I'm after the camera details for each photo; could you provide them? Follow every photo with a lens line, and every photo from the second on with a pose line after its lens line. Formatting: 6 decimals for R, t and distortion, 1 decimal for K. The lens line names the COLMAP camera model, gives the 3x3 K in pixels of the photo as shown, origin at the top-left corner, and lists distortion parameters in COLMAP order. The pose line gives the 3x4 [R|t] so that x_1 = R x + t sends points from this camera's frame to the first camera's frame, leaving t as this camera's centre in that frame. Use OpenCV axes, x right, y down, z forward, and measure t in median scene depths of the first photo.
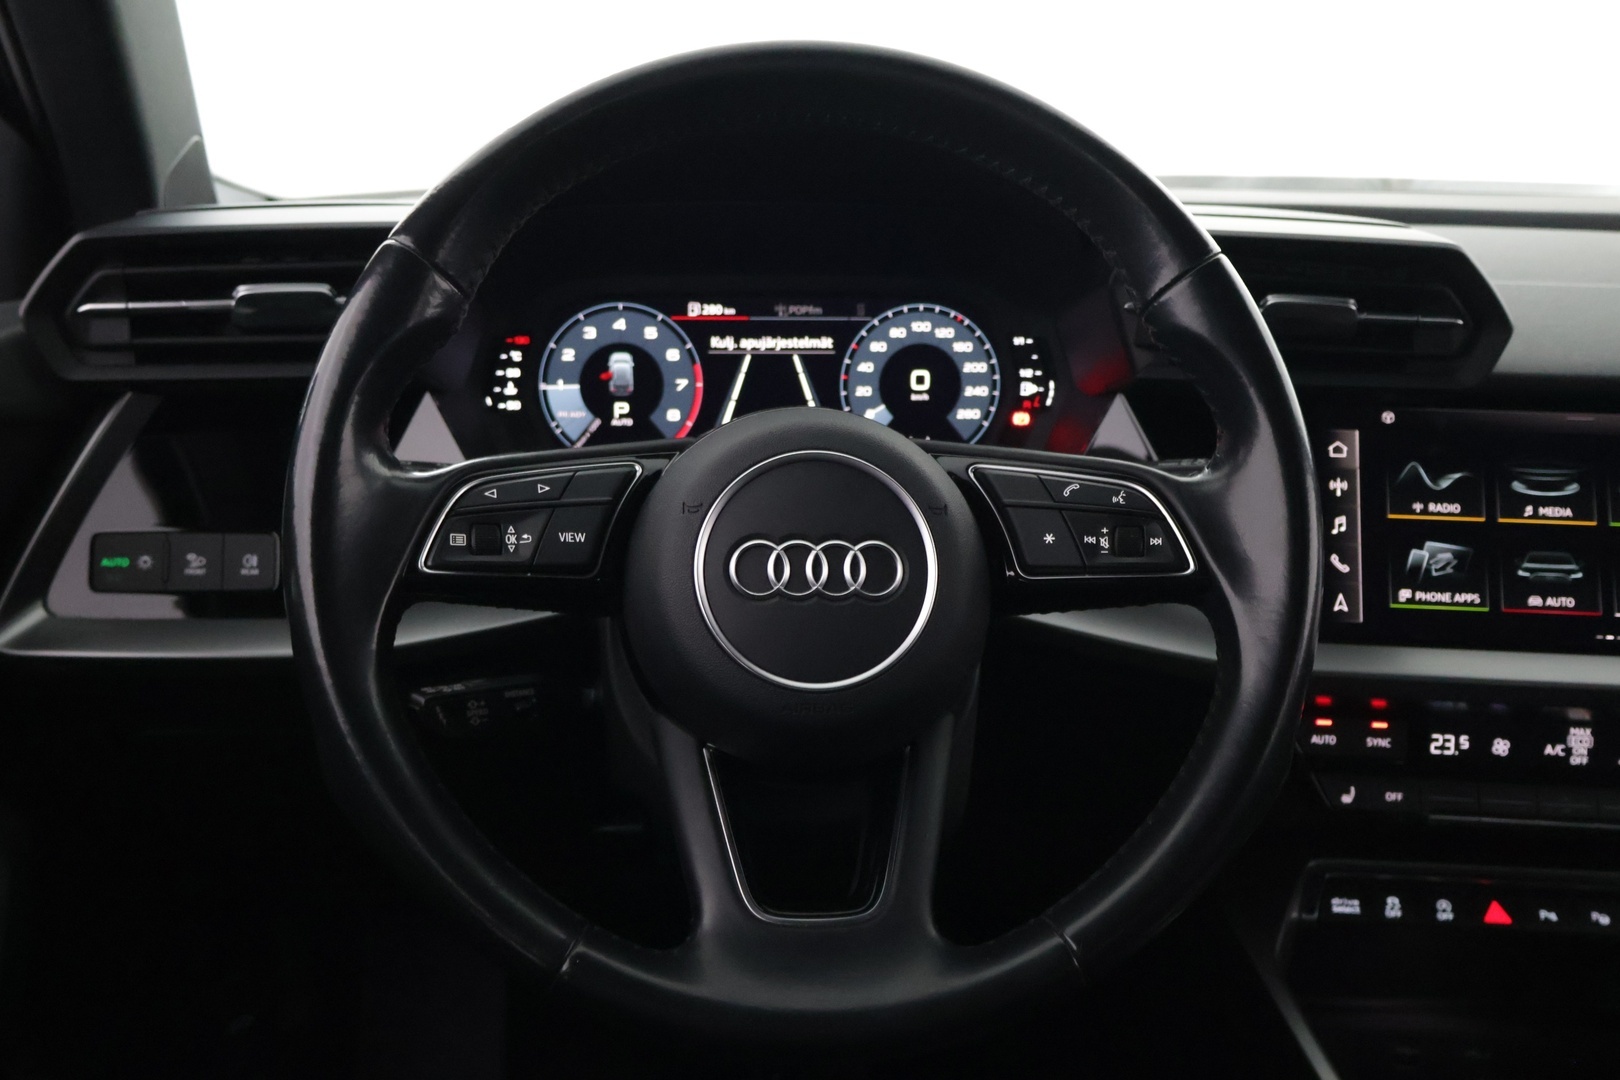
lens RADIAL K [[1705.2, 0, 798.6], [0, 1705.2, 538.7], [0, 0, 1]] dist [0.002876, 0.000000]
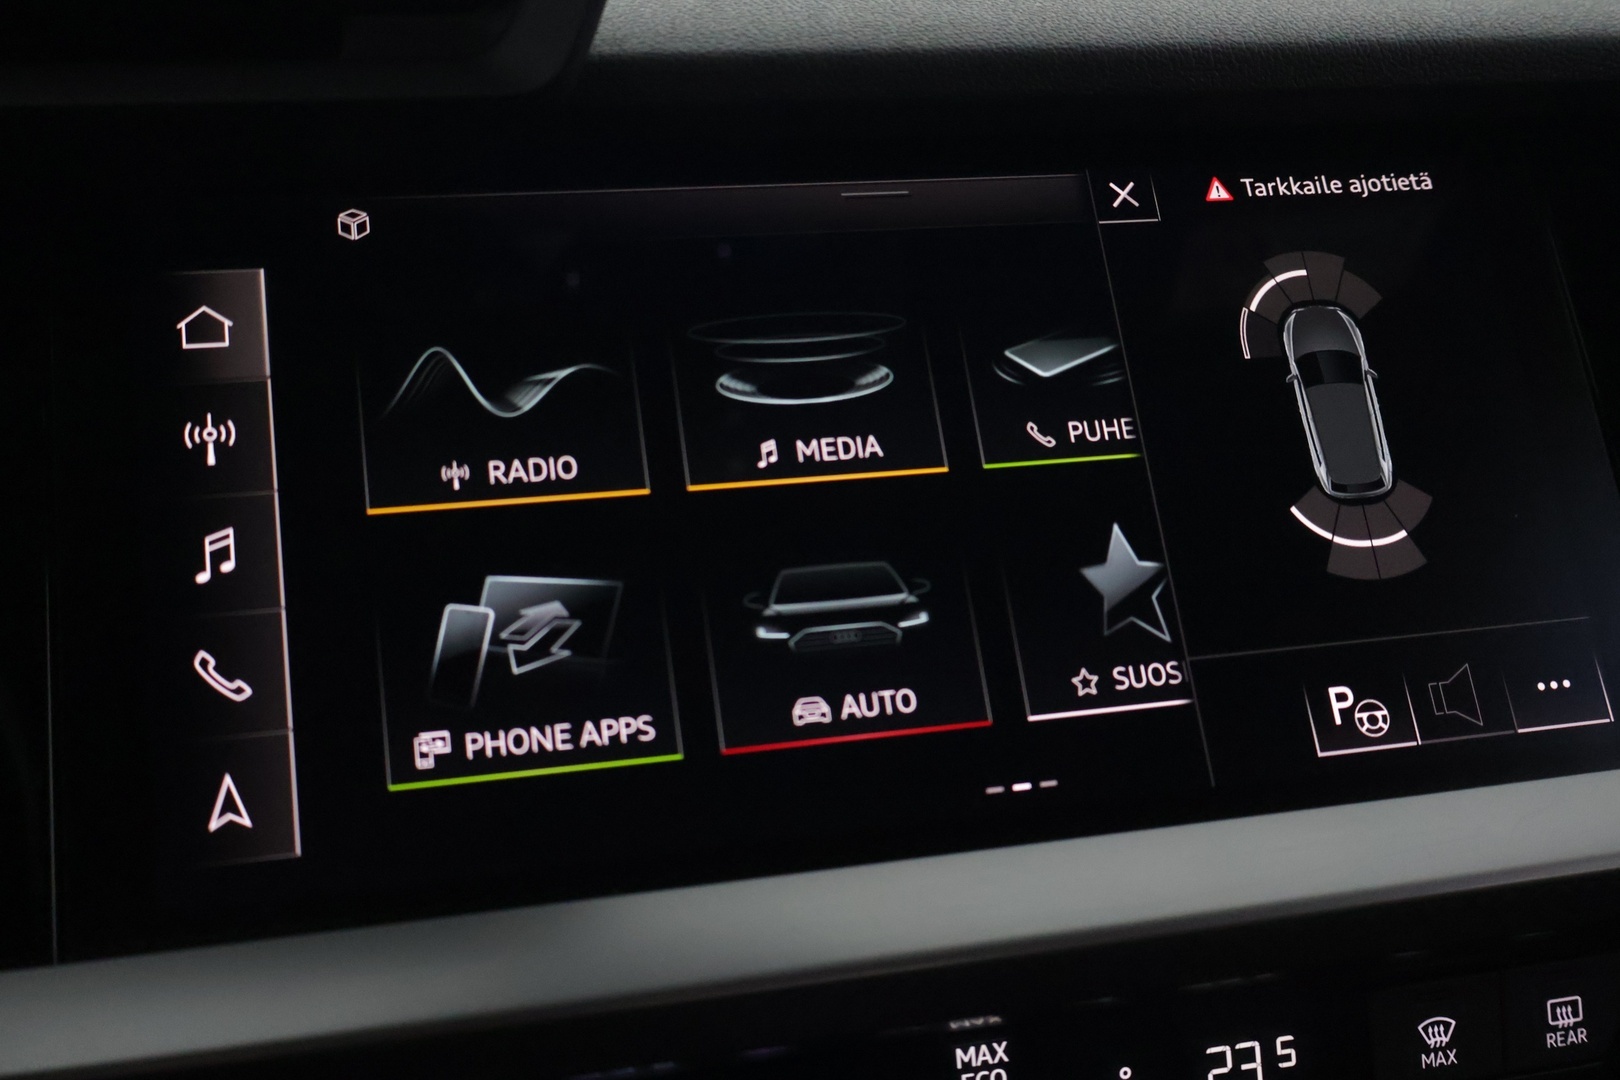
lens RADIAL K [[1758.0, 0, 806.6], [0, 1758.0, 533.7], [0, 0, 1]] dist [-0.001584, 0.000000]
pose [[0.939793, -0.111338, 0.323099, 0.314236], [0.124604, 0.991993, -0.020597, 0.008417], [-0.318219, 0.059616, 0.946141, 0.651364]]
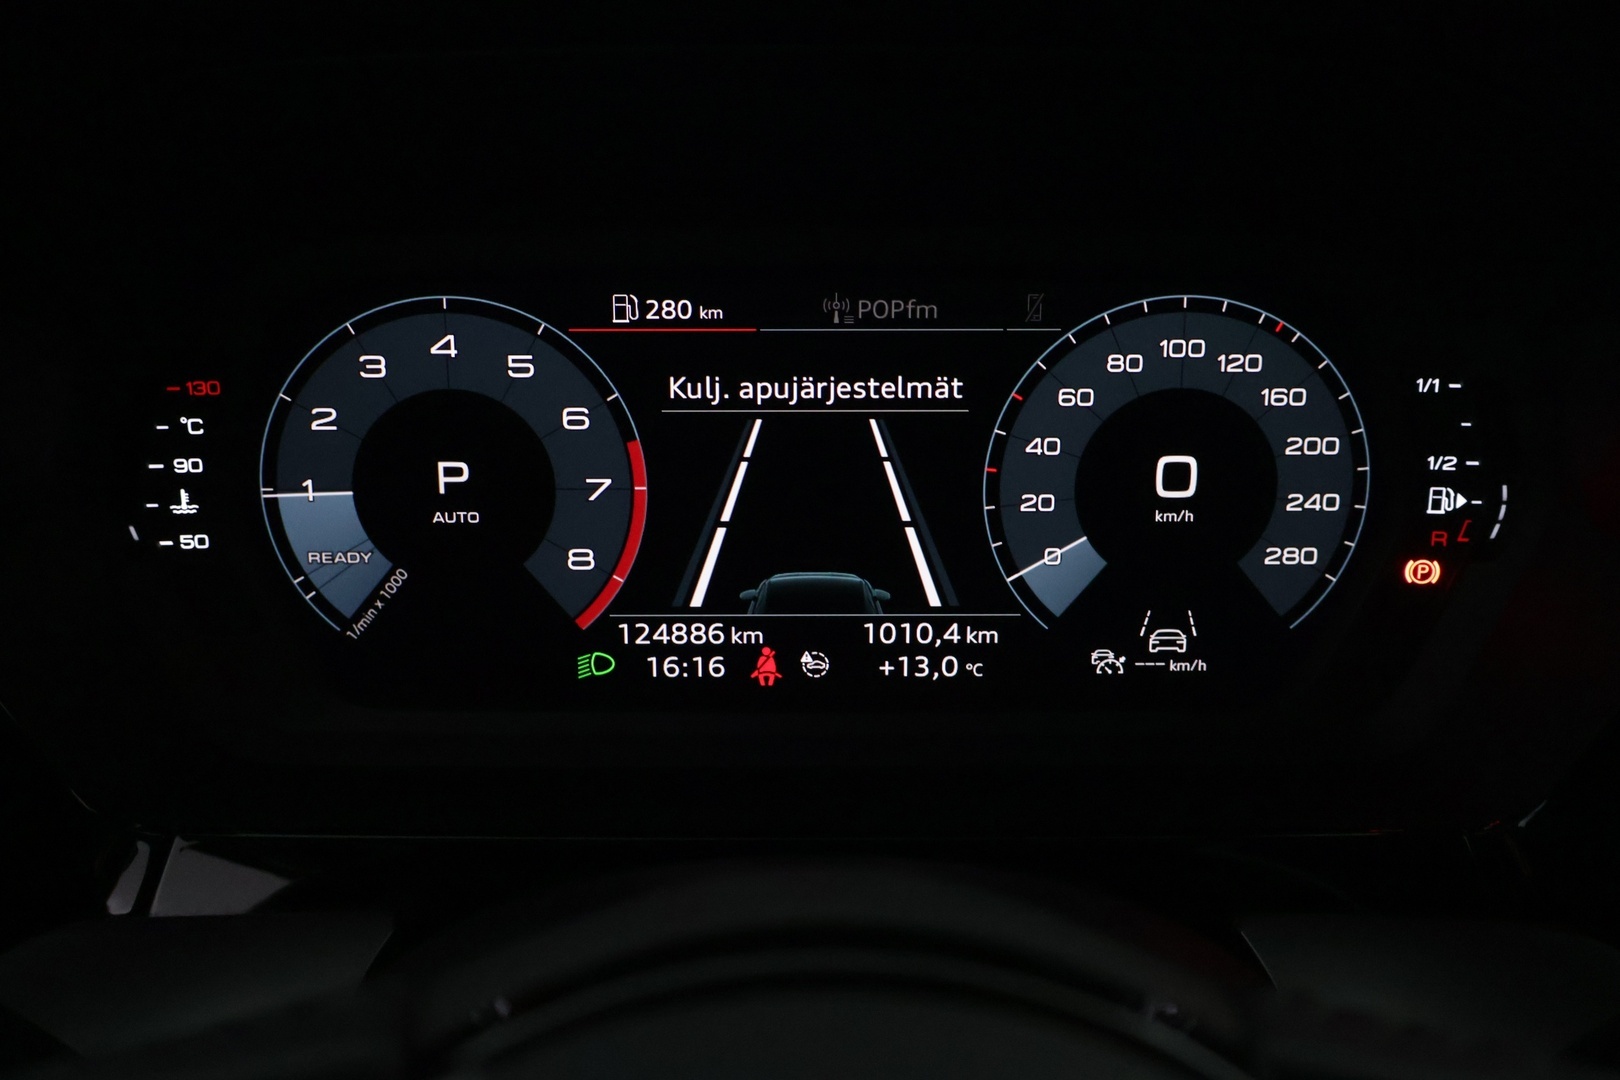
lens RADIAL K [[1758.0, 0, 799.9], [0, 1758.0, 523.7], [0, 0, 1]] dist [-0.001584, 0.000000]
pose [[0.997503, 0.010886, -0.069783, 0.011491], [-0.004546, 0.995896, 0.090386, -0.131813], [0.070481, -0.089843, 0.993459, 0.629278]]
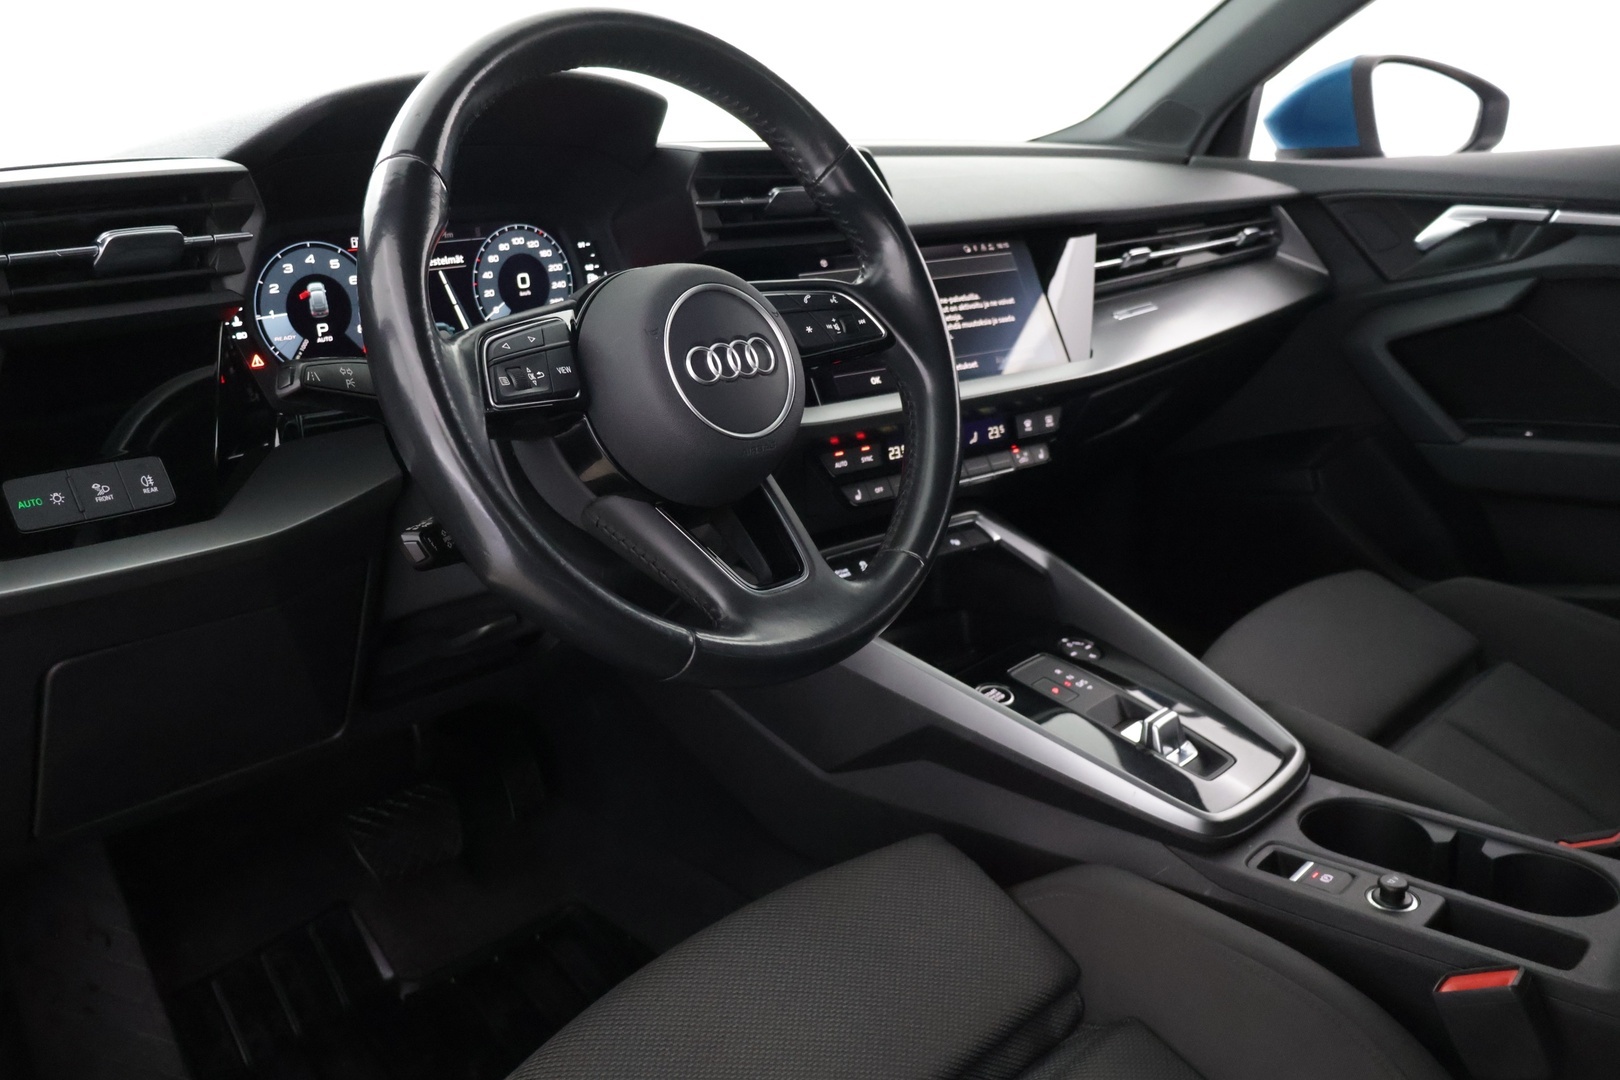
lens RADIAL K [[1367.9, 0, 817.1], [0, 1367.9, 523.8], [0, 0, 1]] dist [-0.012430, 0.028423]
pose [[0.734676, -0.220640, 0.641537, -0.549396], [0.206928, 0.973453, 0.097824, 0.041380], [-0.646090, 0.060883, 0.760829, 0.035095]]
